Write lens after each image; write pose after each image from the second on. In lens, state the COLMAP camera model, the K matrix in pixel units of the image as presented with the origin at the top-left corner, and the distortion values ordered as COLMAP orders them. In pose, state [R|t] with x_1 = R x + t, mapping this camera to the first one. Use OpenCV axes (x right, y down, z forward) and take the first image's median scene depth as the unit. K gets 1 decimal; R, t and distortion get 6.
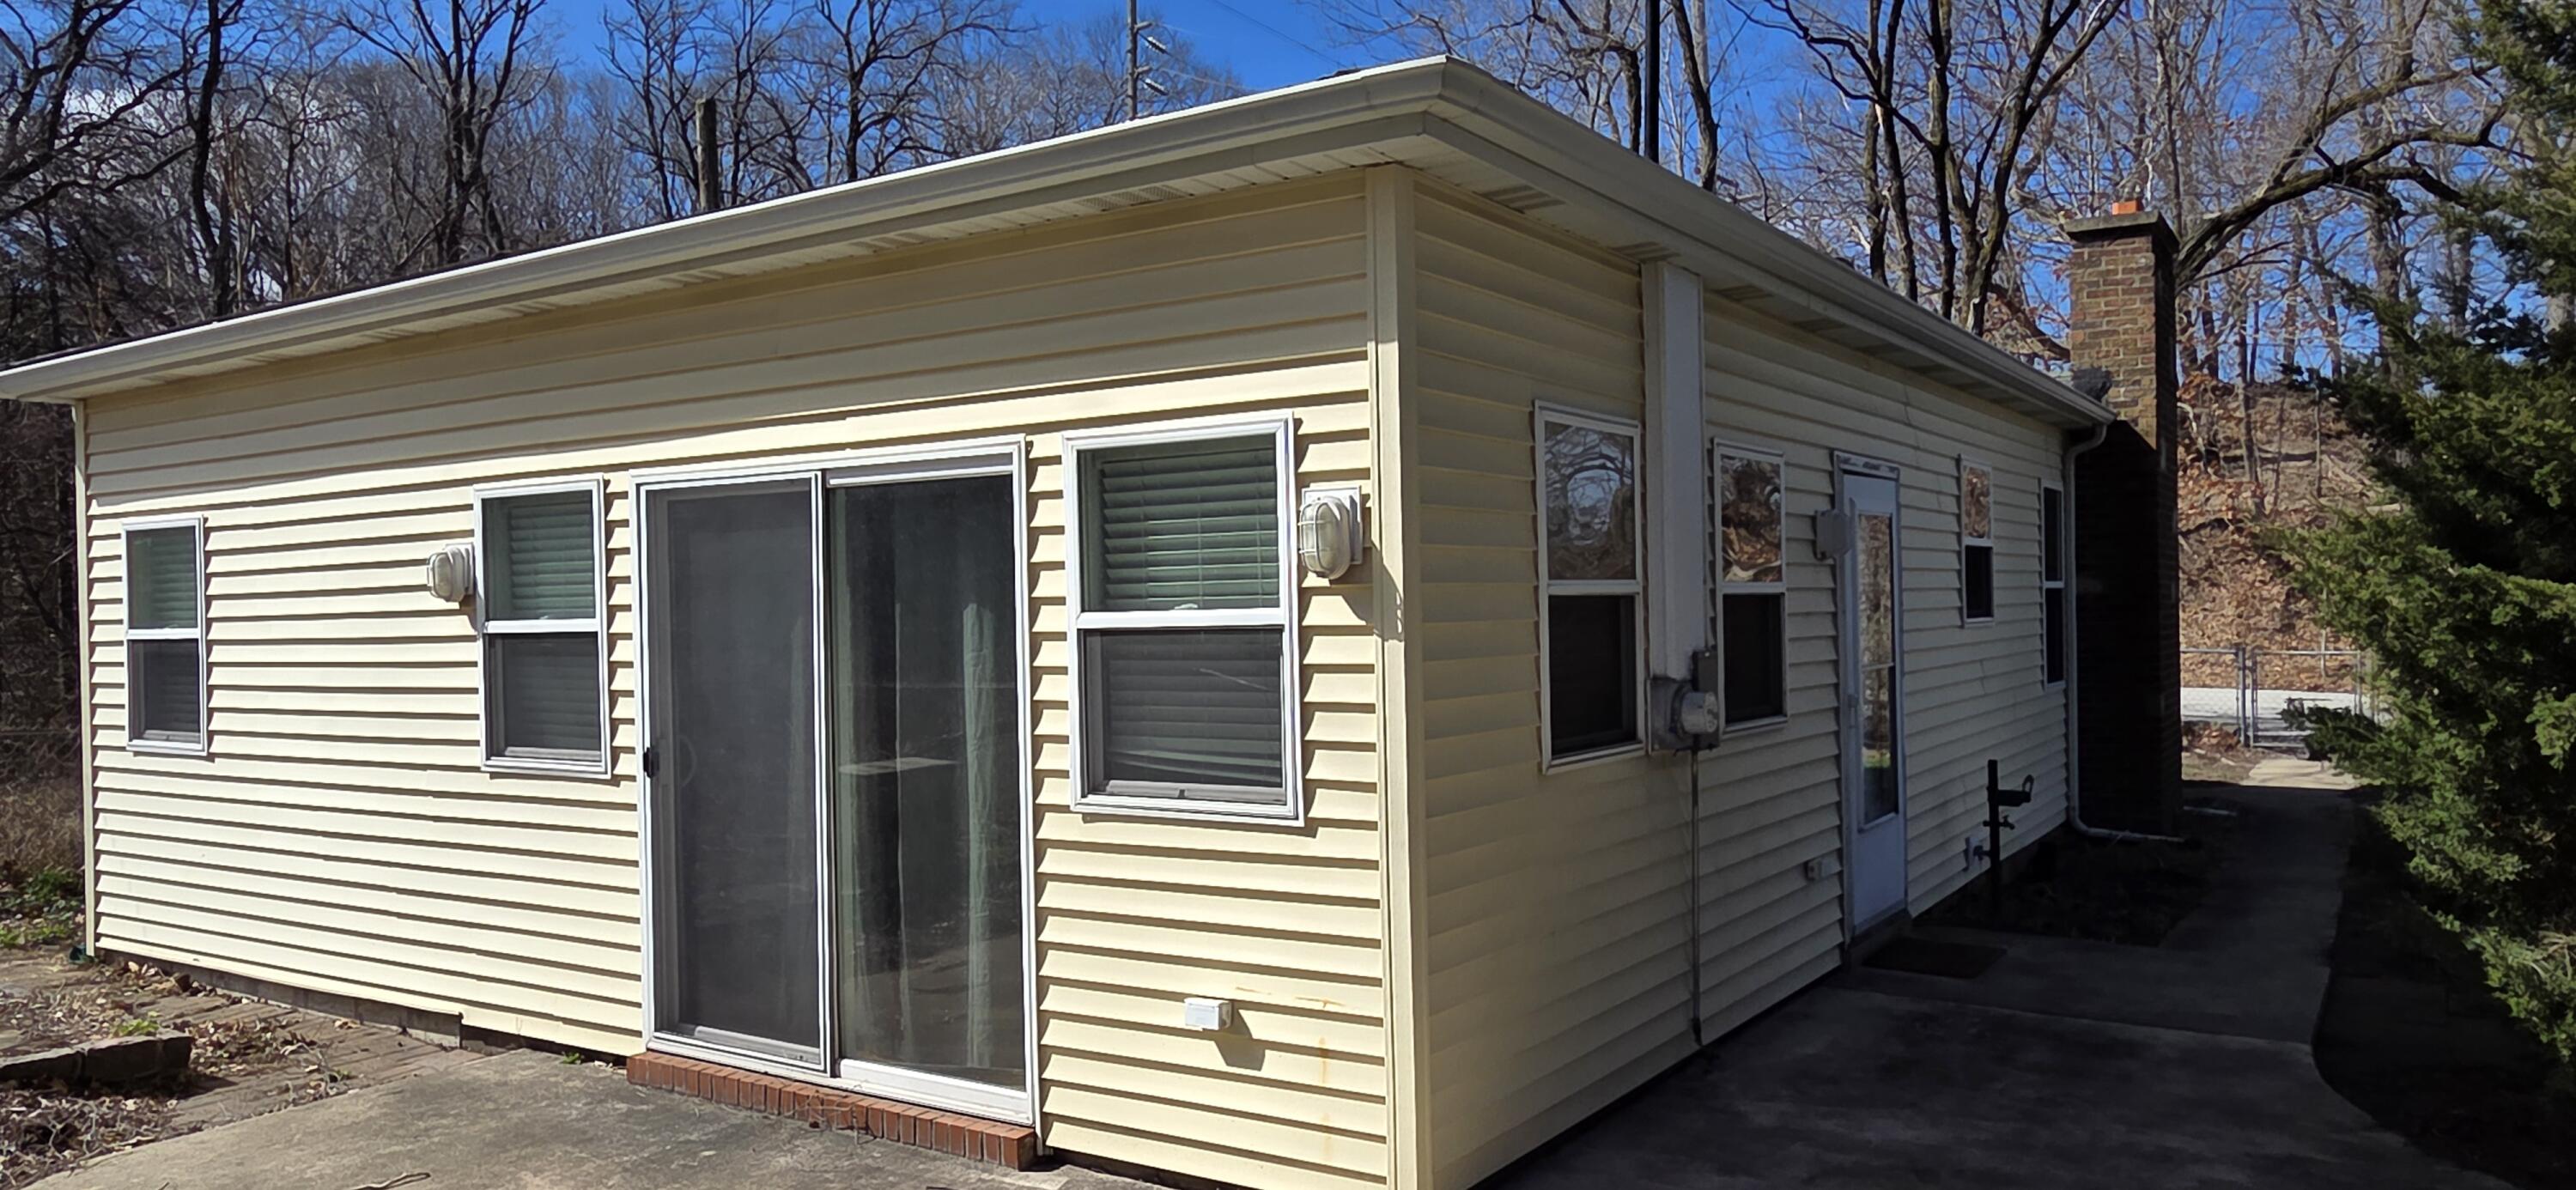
lens RADIAL K [[1775.3, 0, 1289.6], [0, 1775.3, 615.6], [0, 0, 1]] dist [-0.014041, 0.029628]
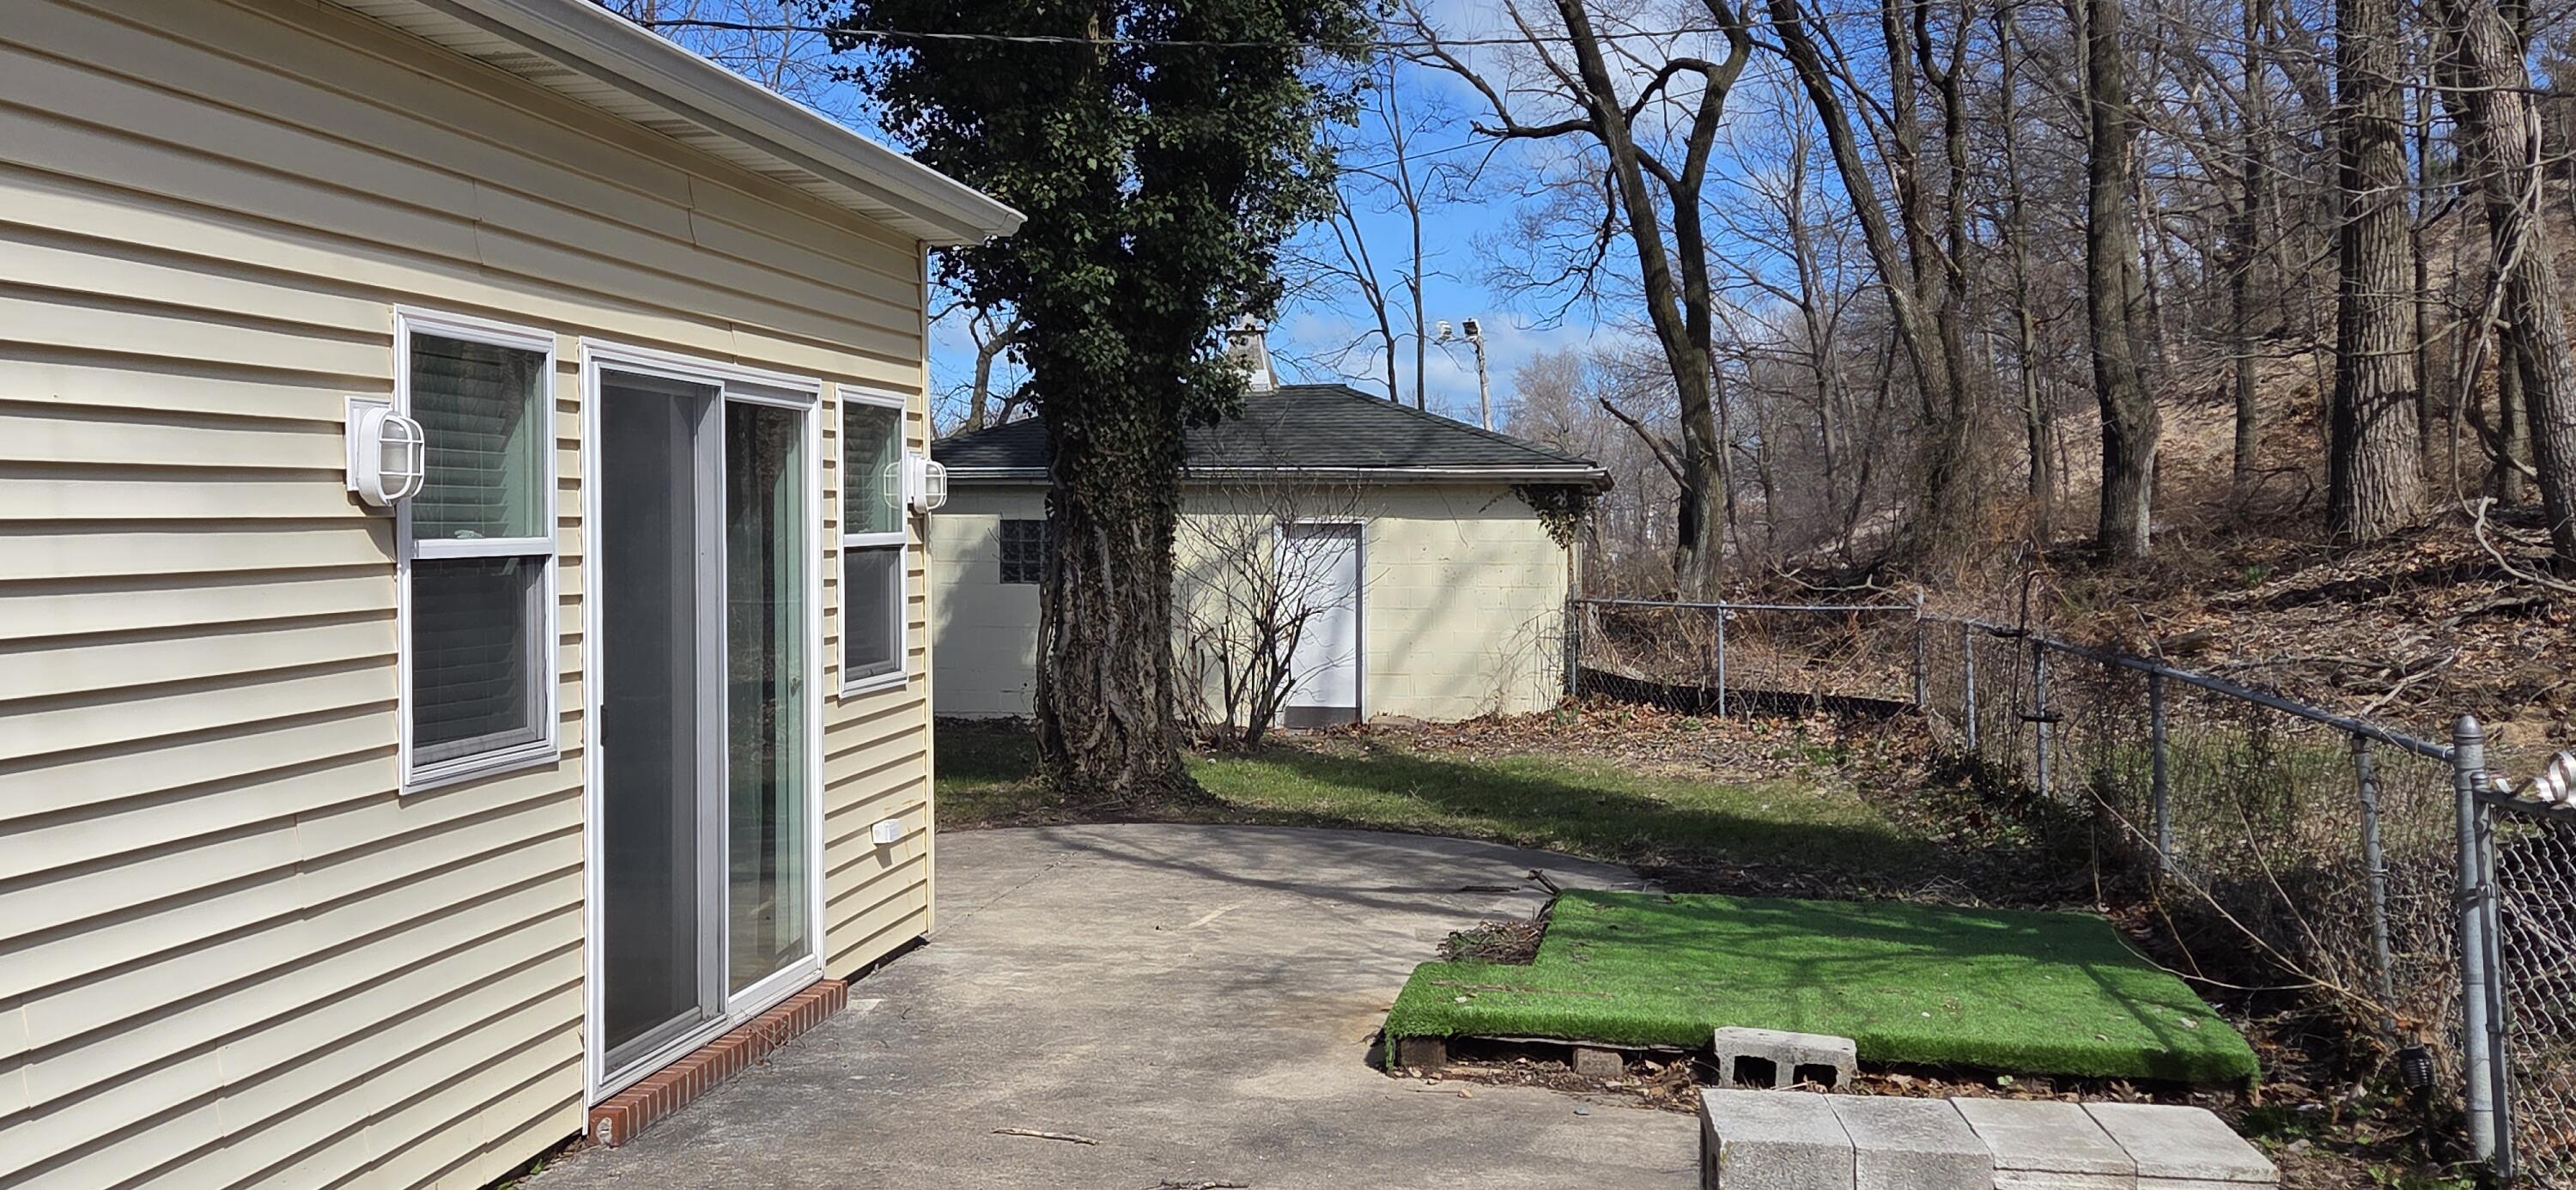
lens RADIAL K [[2409.2, 0, 1289.1], [0, 2409.2, 590.7], [0, 0, 1]] dist [0.000513, 0.000000]
pose [[-0.433919, -0.018143, 0.900769, -1.370125], [-0.004793, 0.999830, 0.017829, 0.004862], [-0.900939, 0.003419, -0.433932, 1.139360]]
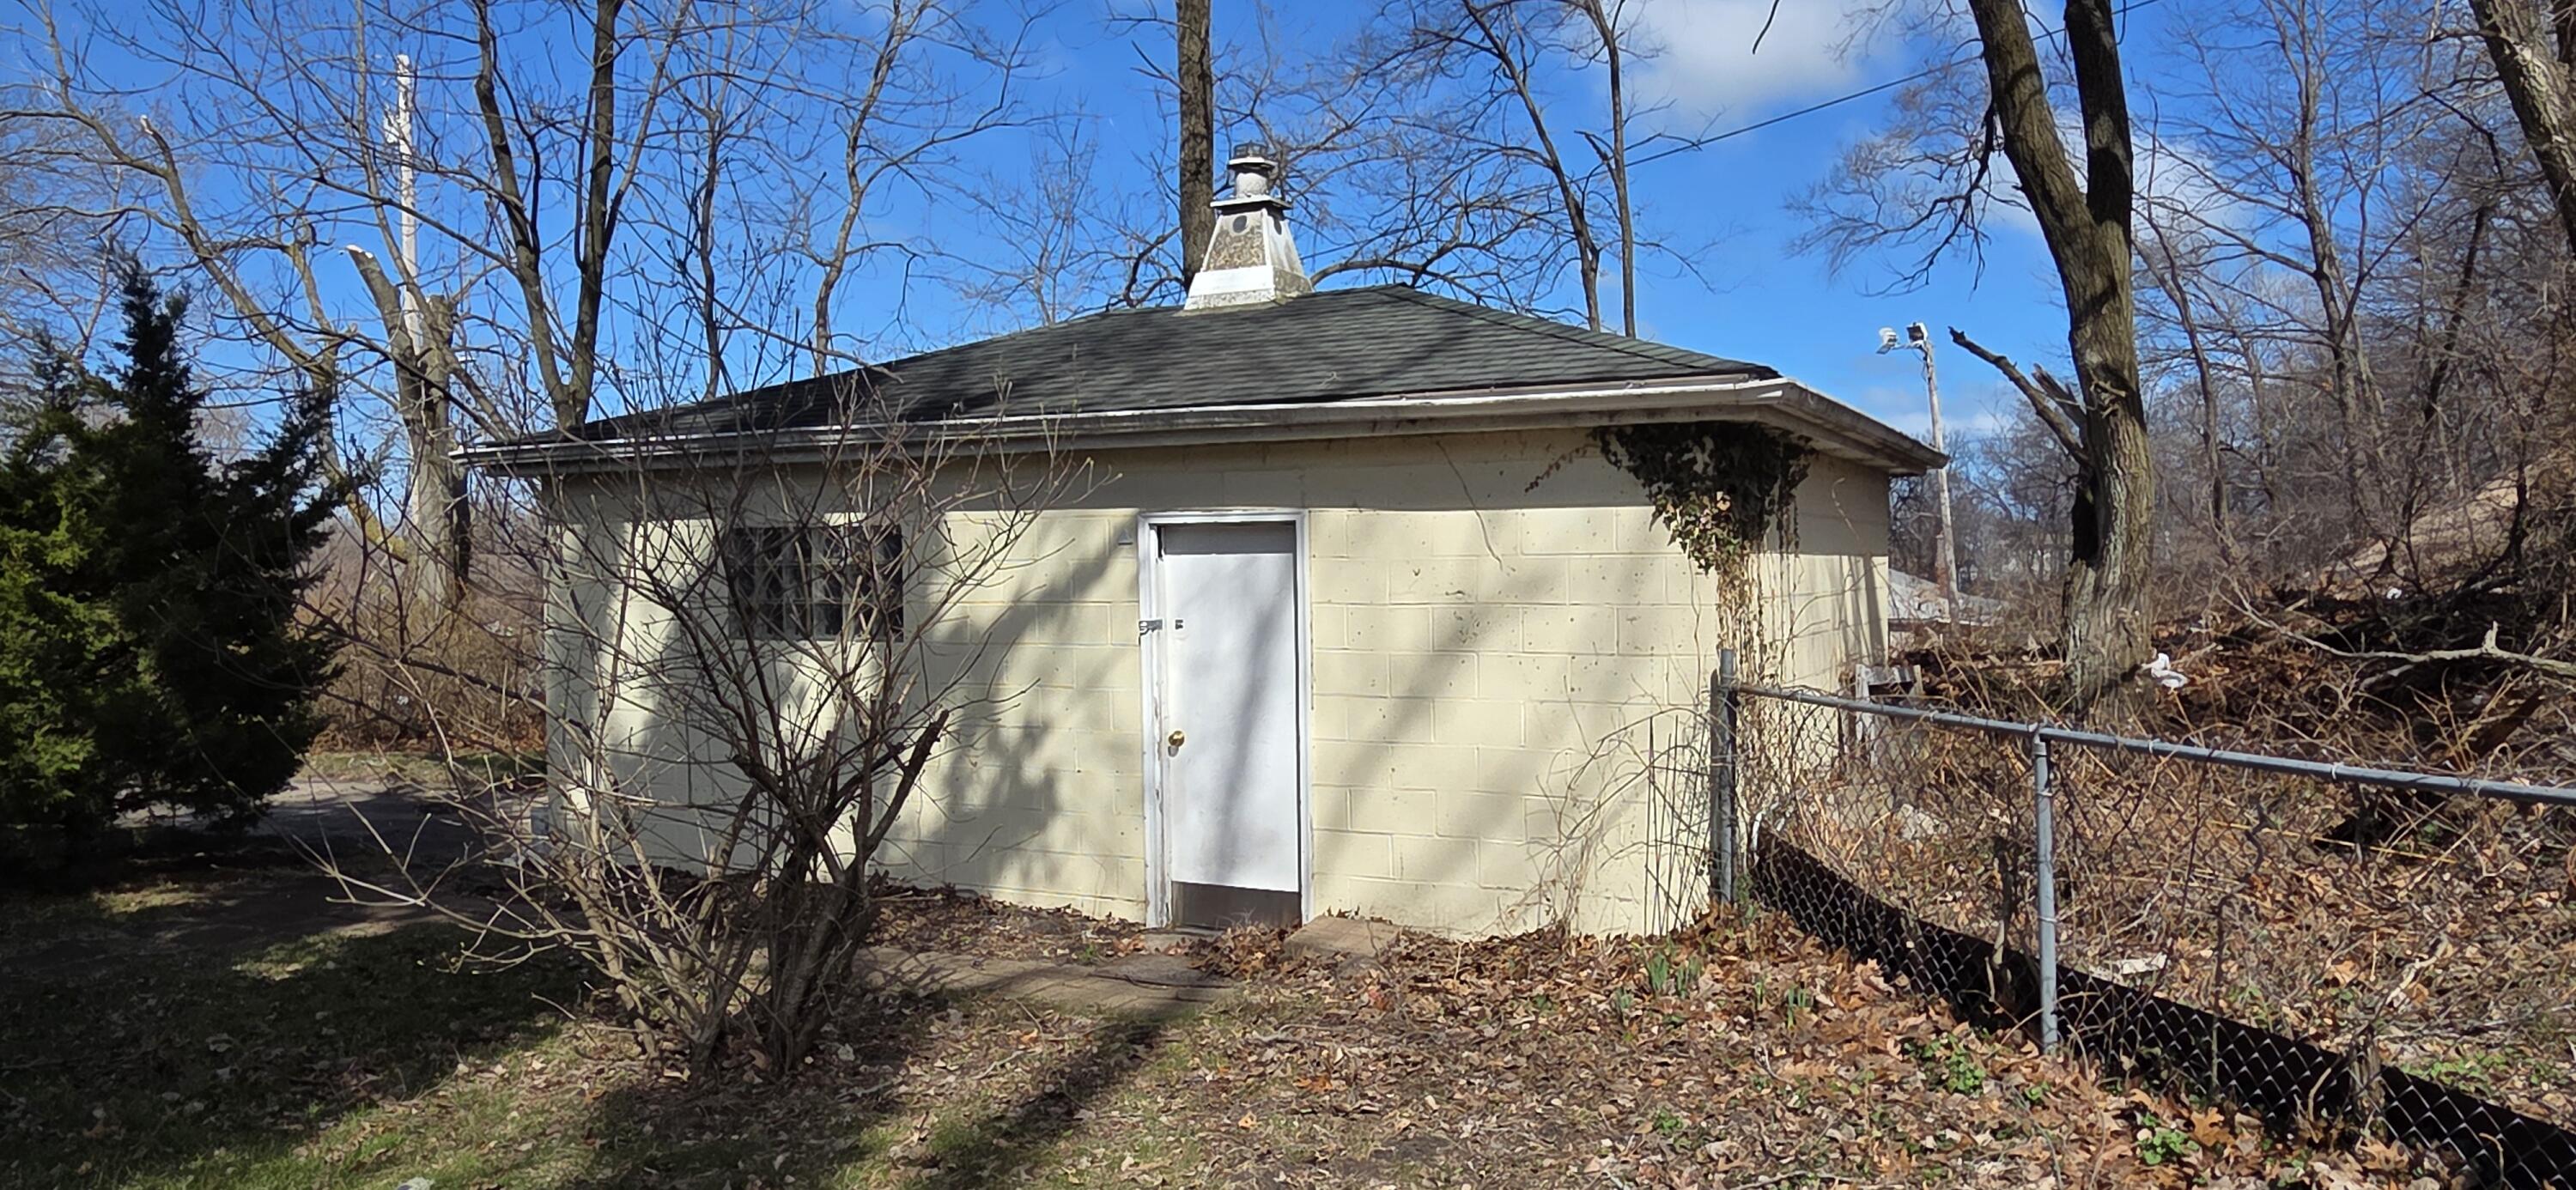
lens RADIAL K [[1775.3, 0, 1285.6], [0, 1775.3, 589.0], [0, 0, 1]] dist [-0.014041, 0.029628]
pose [[-0.131001, -0.010177, 0.991330, -0.708343], [0.004394, 0.999932, 0.010846, 0.004425], [-0.991373, 0.005776, -0.130947, 0.625130]]
